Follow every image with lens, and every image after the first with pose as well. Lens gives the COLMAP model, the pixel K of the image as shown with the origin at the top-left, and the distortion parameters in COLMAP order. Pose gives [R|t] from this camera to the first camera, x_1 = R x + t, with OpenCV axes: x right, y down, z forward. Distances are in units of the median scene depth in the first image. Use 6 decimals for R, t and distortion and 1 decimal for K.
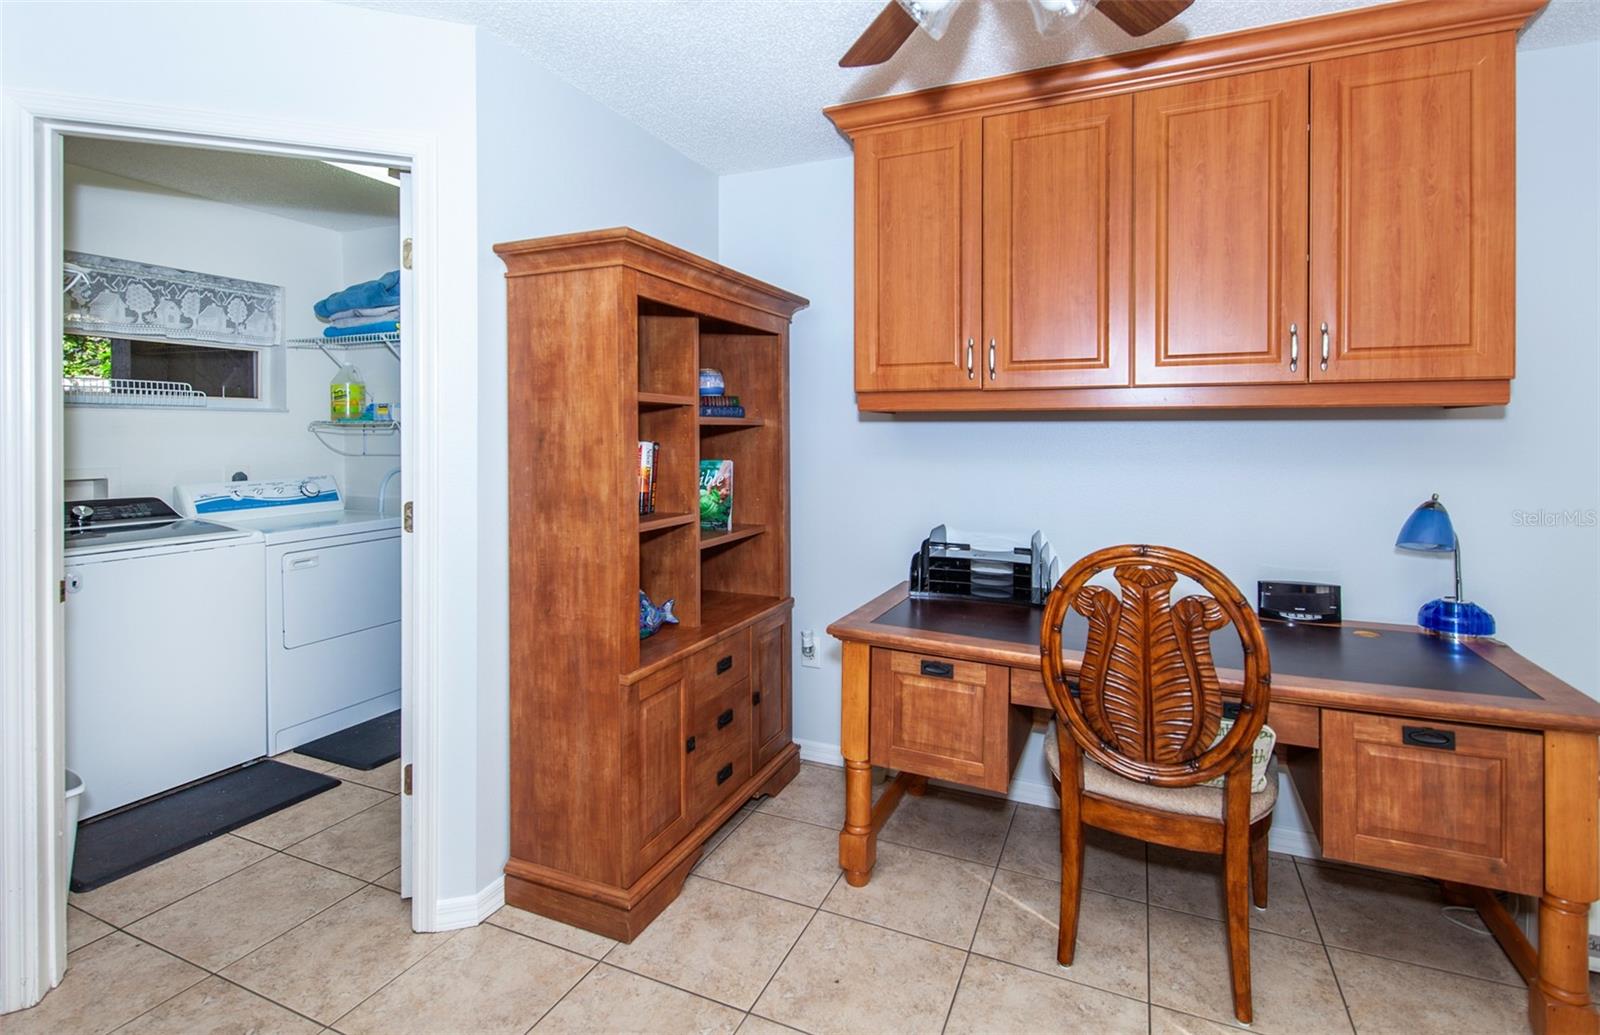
lens RADIAL K [[711.6, 0, 779.5], [0, 711.6, 457.9], [0, 0, 1]] dist [-0.012699, -0.000720]
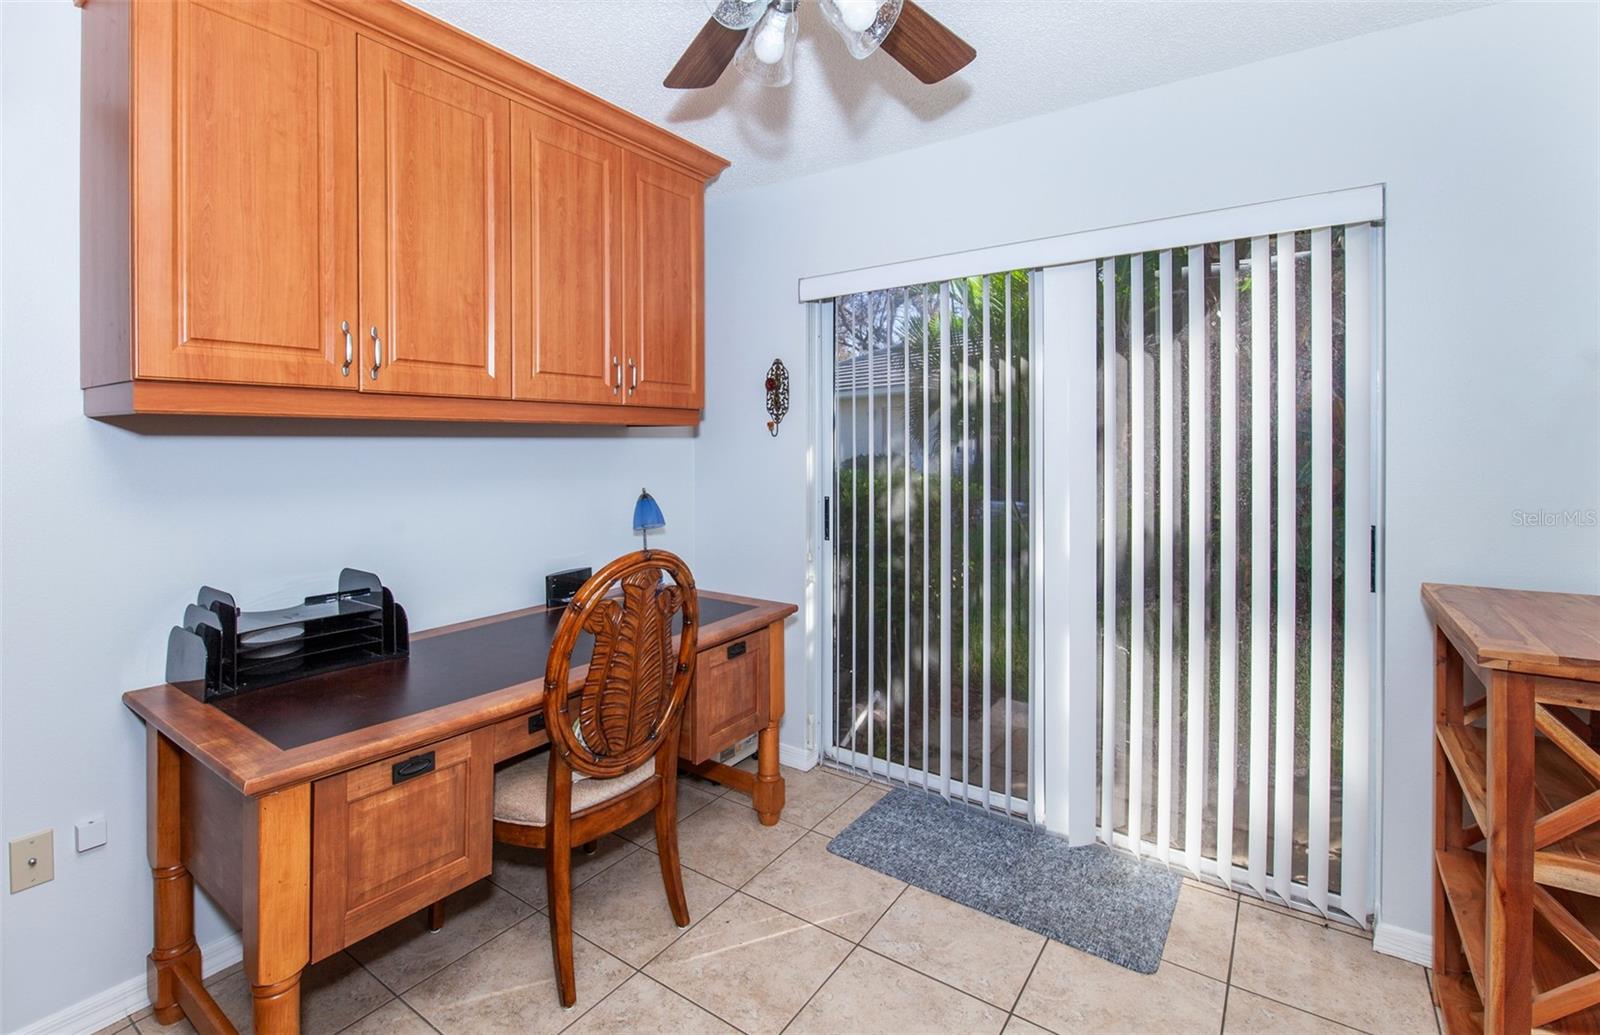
lens RADIAL K [[711.6, 0, 779.5], [0, 711.6, 457.9], [0, 0, 1]] dist [-0.012699, -0.000720]
pose [[0.214403, -0.027311, 0.976363, -0.400306], [0.033122, 0.999237, 0.020678, -0.028139], [-0.976184, 0.027906, 0.215144, 0.447447]]
